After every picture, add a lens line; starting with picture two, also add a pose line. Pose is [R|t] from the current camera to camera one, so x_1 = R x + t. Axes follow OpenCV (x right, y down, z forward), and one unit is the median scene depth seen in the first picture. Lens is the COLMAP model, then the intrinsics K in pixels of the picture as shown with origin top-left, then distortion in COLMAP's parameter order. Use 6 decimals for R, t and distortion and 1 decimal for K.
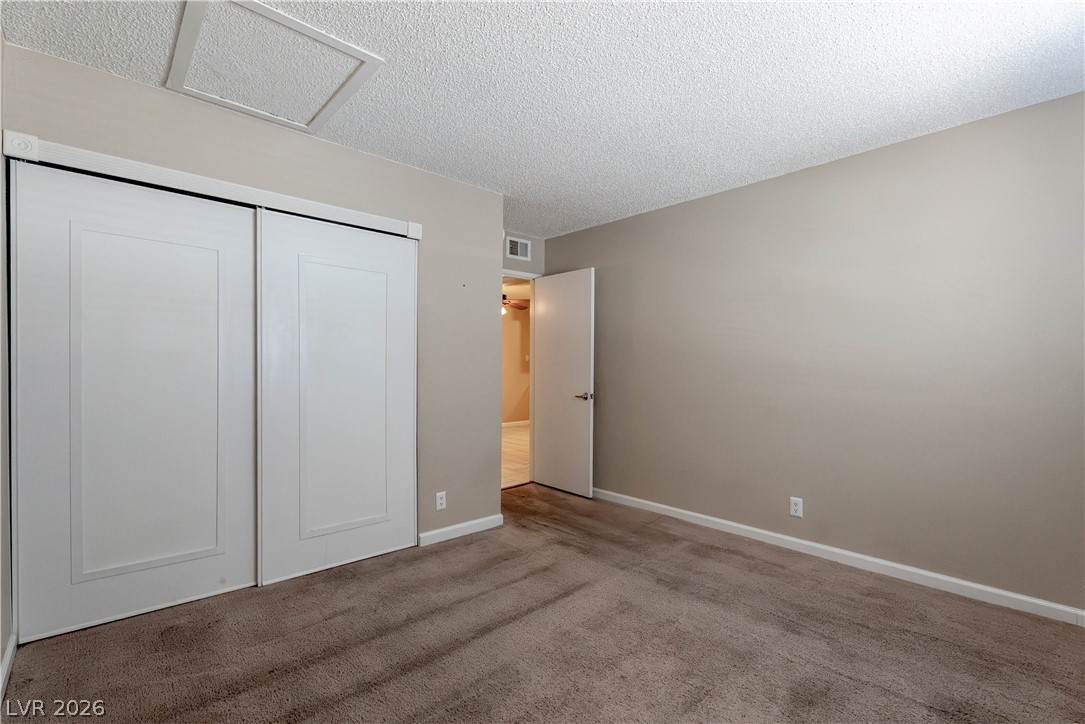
lens RADIAL K [[488.3, 0, 539.2], [0, 488.3, 357.4], [0, 0, 1]] dist [0.002364, 0.000254]
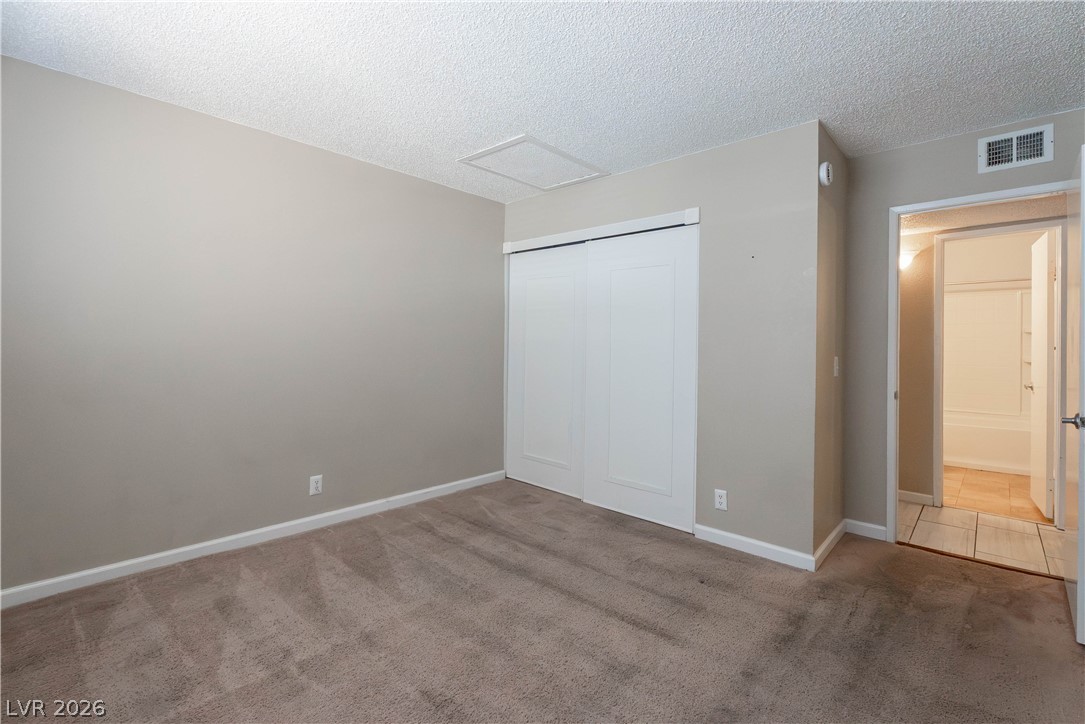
lens RADIAL K [[481.3, 0, 540.6], [0, 481.3, 350.6], [0, 0, 1]] dist [-0.001595, -0.001704]
pose [[0.091634, 0.009070, -0.995751, 0.685979], [0.004530, 0.999944, 0.009525, 0.002392], [0.995782, -0.005383, 0.091588, 0.604107]]
